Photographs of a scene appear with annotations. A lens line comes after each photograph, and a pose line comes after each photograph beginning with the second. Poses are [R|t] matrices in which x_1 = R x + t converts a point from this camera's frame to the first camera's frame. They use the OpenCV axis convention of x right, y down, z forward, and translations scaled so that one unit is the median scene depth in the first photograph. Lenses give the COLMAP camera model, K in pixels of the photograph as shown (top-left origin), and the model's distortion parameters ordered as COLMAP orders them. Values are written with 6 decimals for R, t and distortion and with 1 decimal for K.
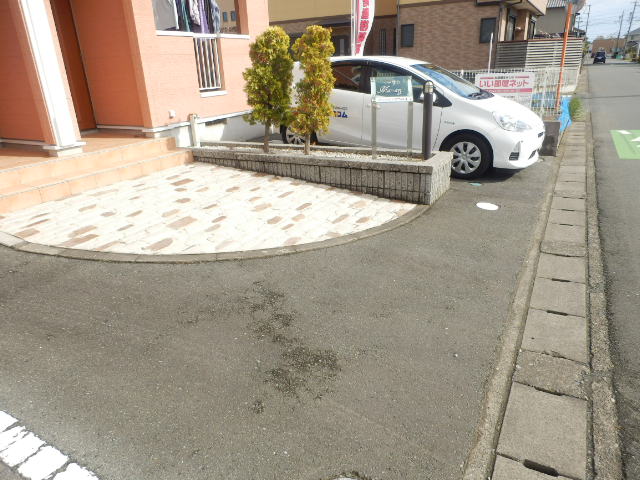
lens RADIAL K [[444.2, 0, 323.1], [0, 444.2, 241.7], [0, 0, 1]] dist [-0.009349, 0.012685]
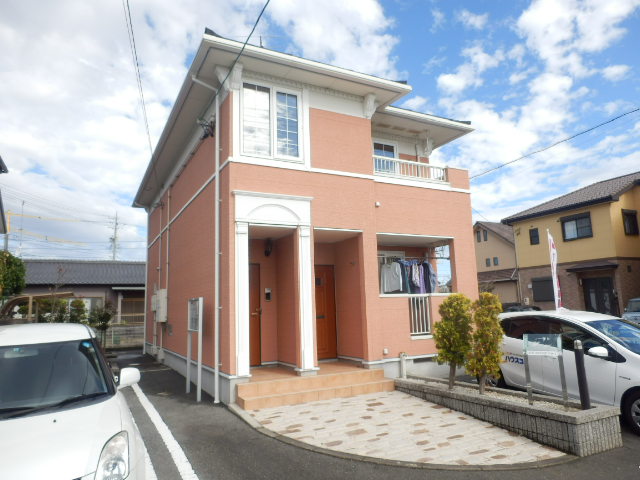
lens RADIAL K [[444.2, 0, 320.3], [0, 444.2, 237.3], [0, 0, 1]] dist [-0.009349, 0.012685]
pose [[0.832959, -0.078812, -0.547693, 0.294150], [-0.204663, 0.875728, -0.437279, 0.039153], [0.514093, 0.476328, 0.713316, -0.249133]]
